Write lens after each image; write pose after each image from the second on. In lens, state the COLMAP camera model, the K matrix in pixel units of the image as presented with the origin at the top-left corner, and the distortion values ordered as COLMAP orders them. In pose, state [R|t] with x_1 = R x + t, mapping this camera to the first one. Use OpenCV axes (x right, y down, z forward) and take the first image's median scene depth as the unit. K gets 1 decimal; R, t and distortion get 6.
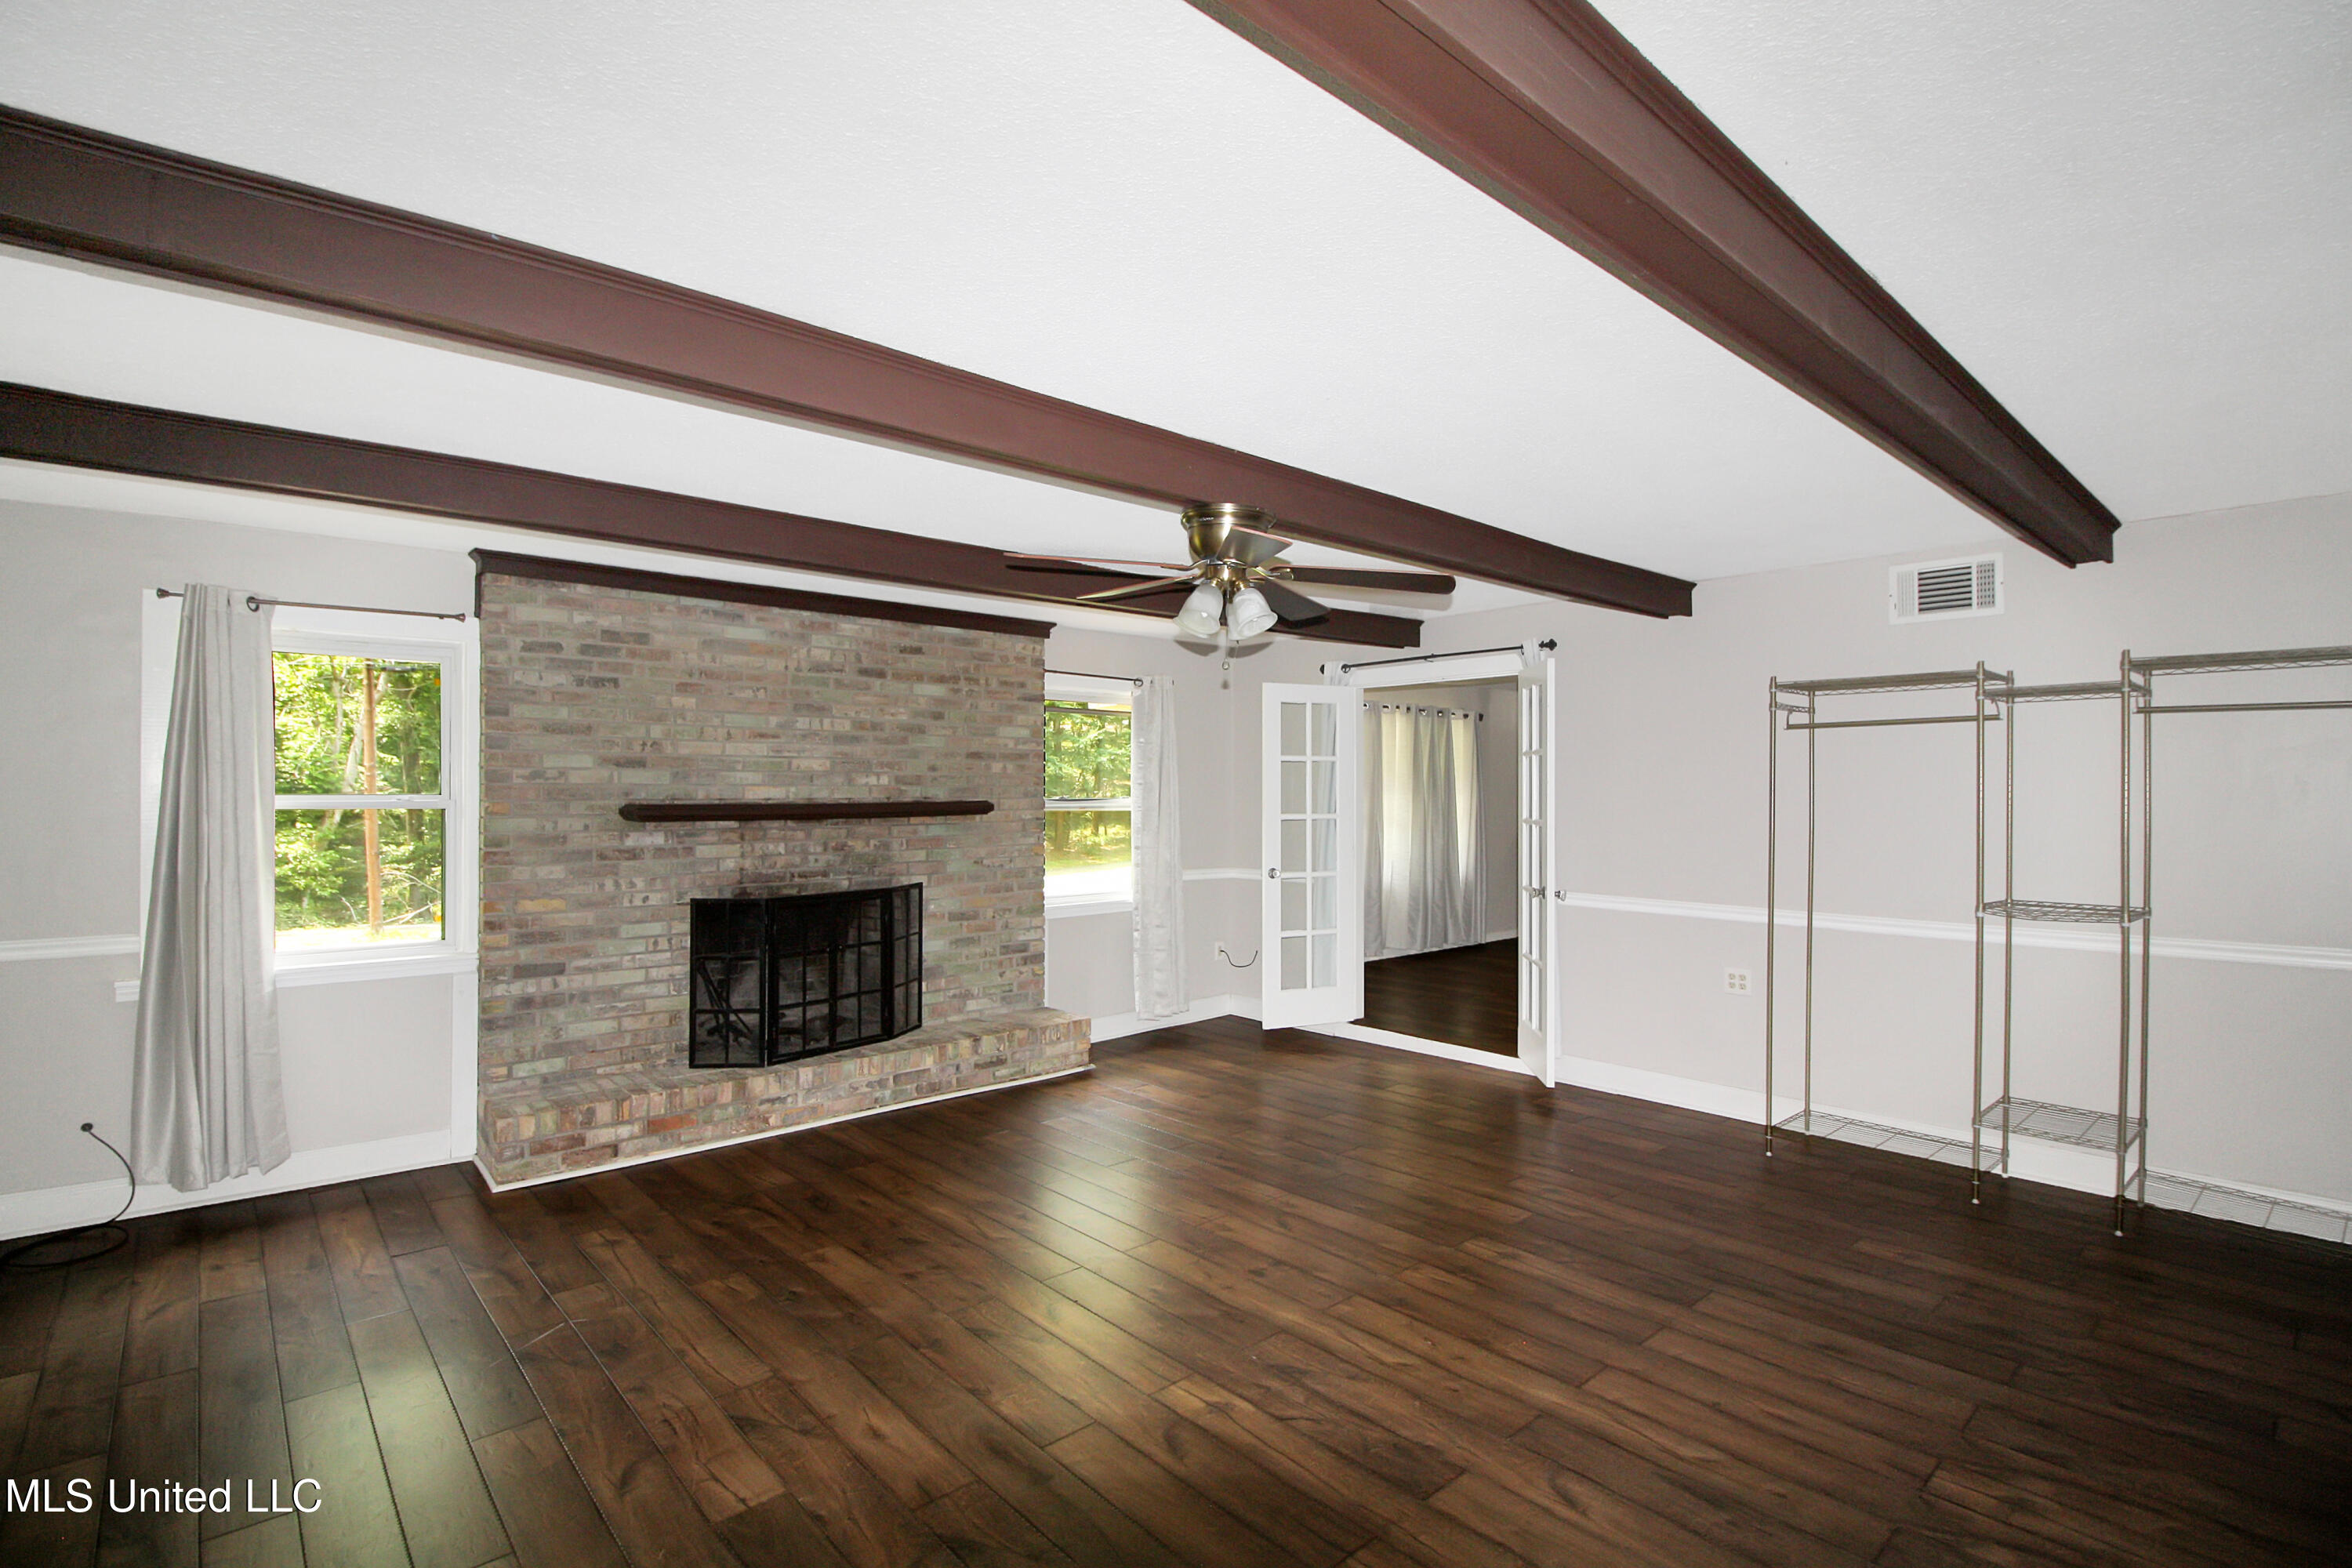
lens RADIAL K [[1139.3, 0, 1174.3], [0, 1139.3, 791.8], [0, 0, 1]] dist [-0.000220, -0.001974]
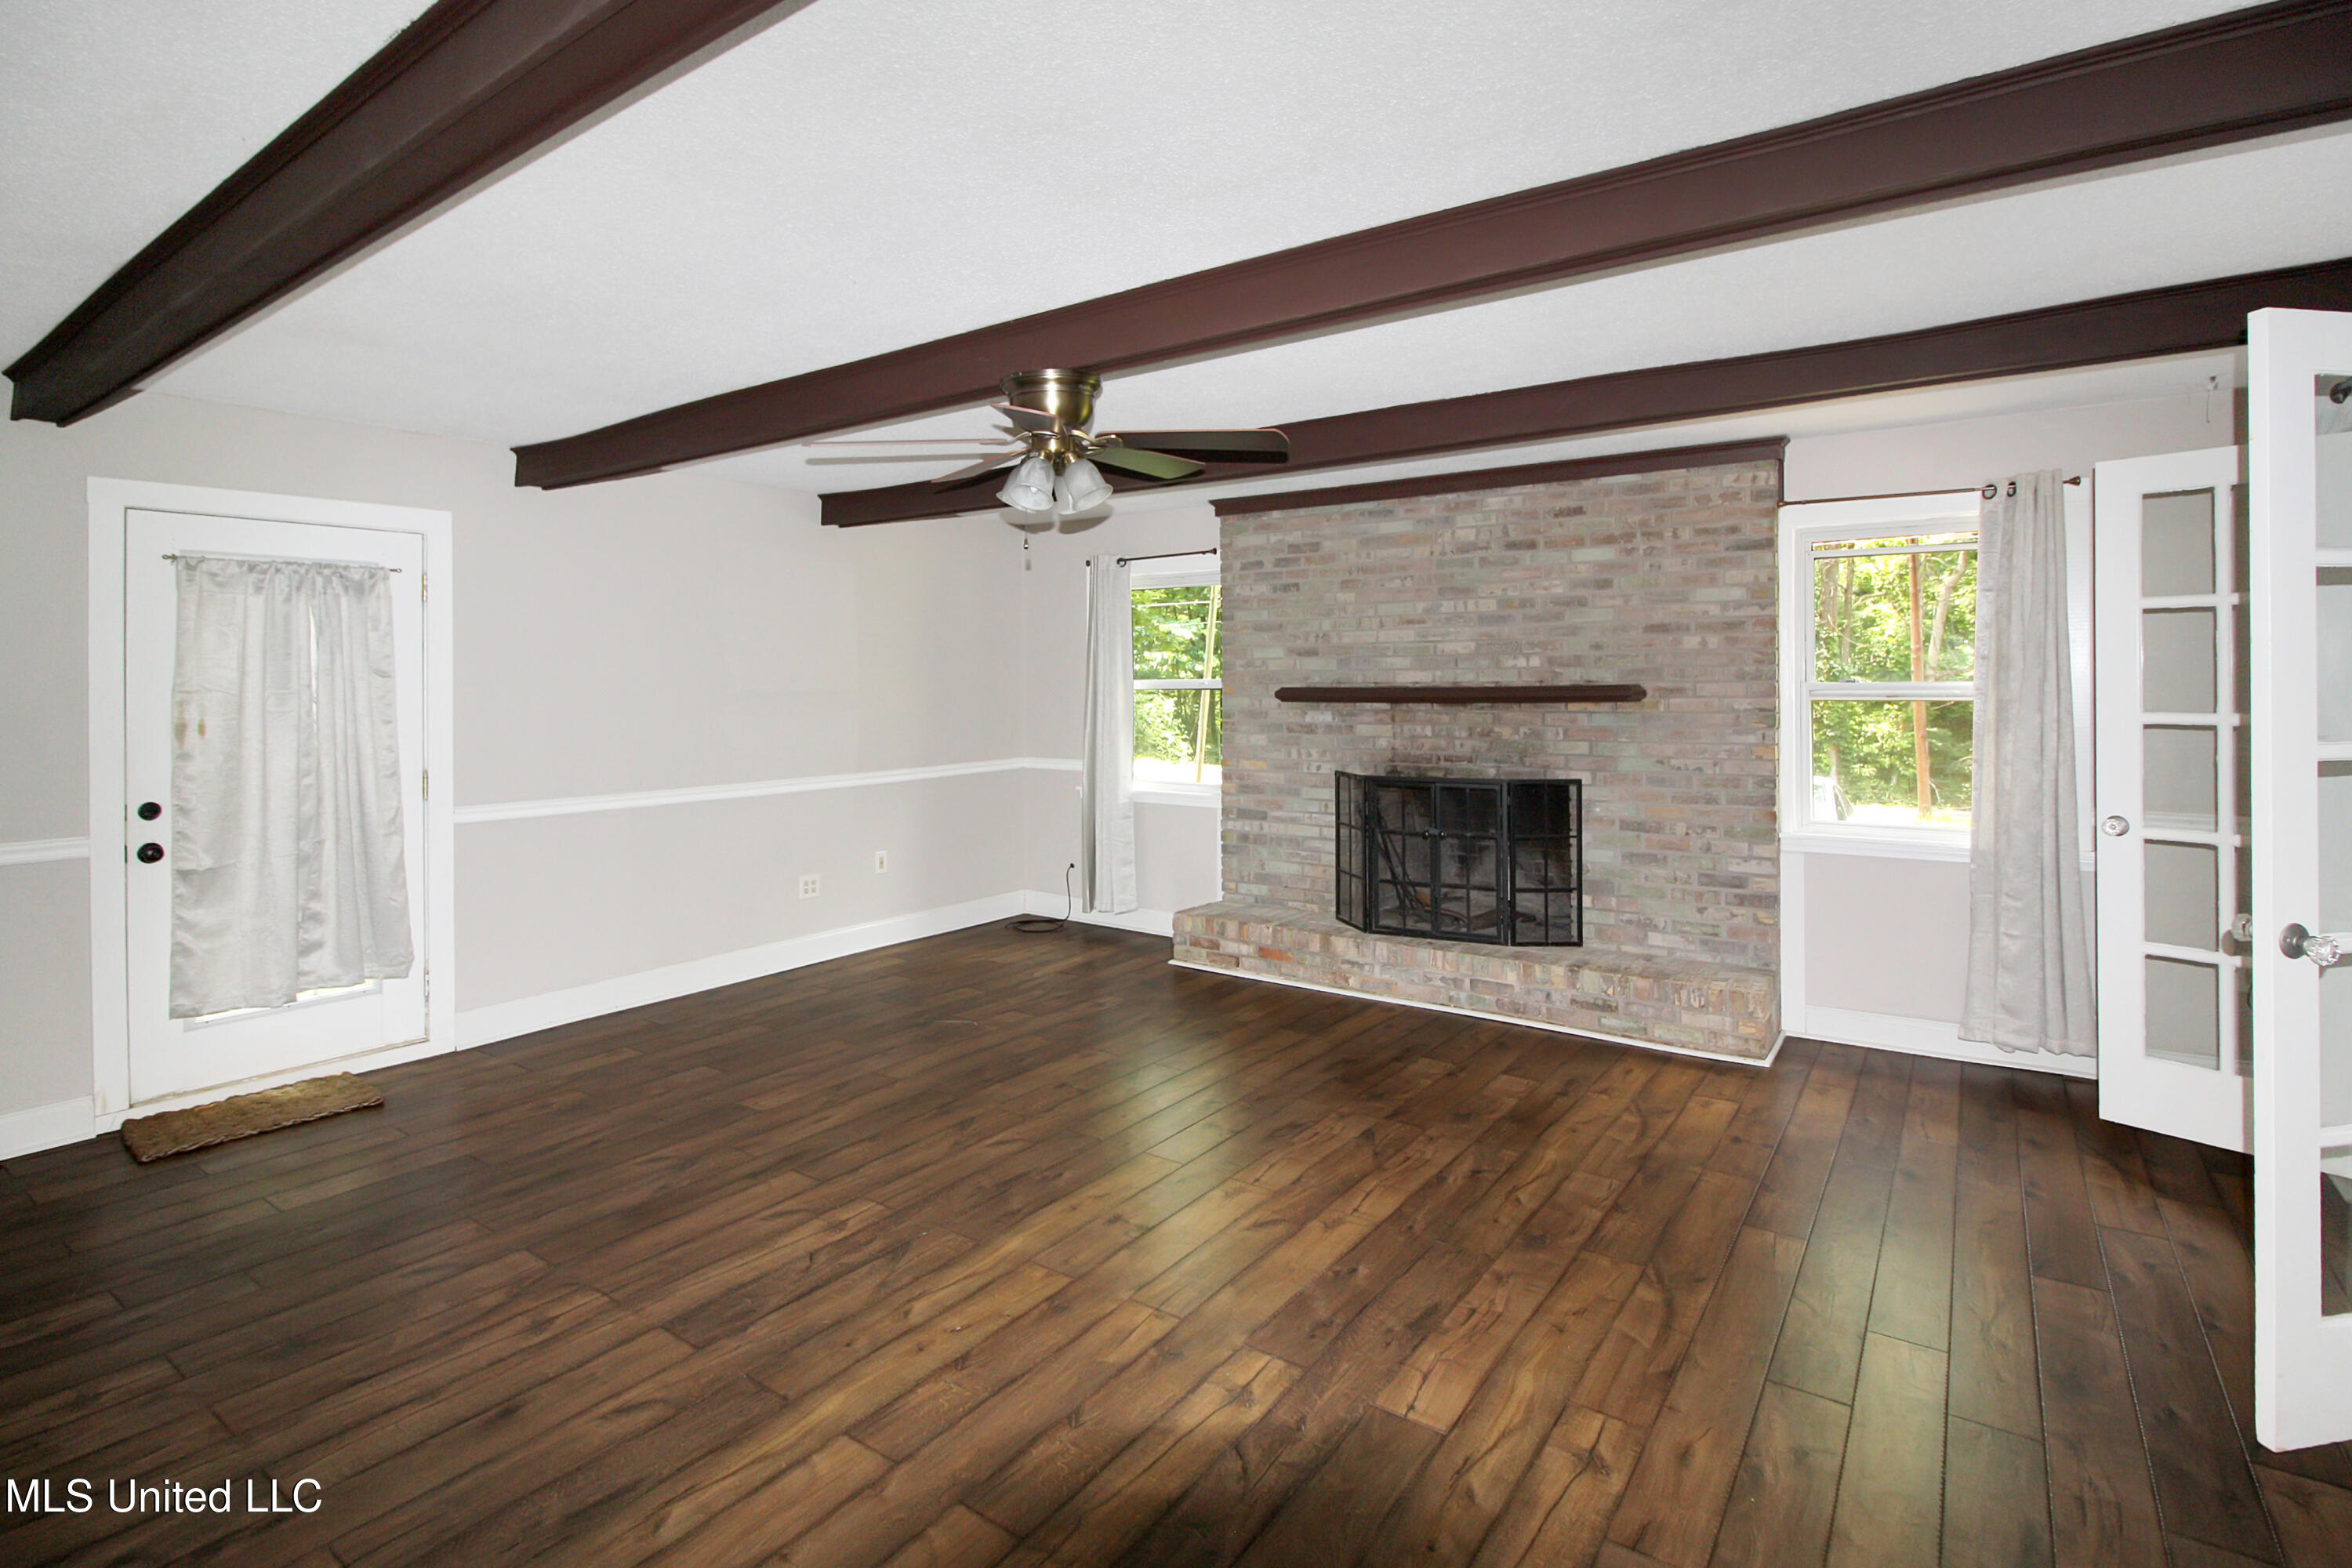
lens RADIAL K [[1139.3, 0, 1142.4], [0, 1139.3, 685.5], [0, 0, 1]] dist [-0.000220, -0.001974]
pose [[0.191437, 0.002756, -0.981501, 0.618254], [0.006951, 0.999967, 0.004164, 0.002825], [0.981480, -0.007620, 0.191411, 0.560807]]
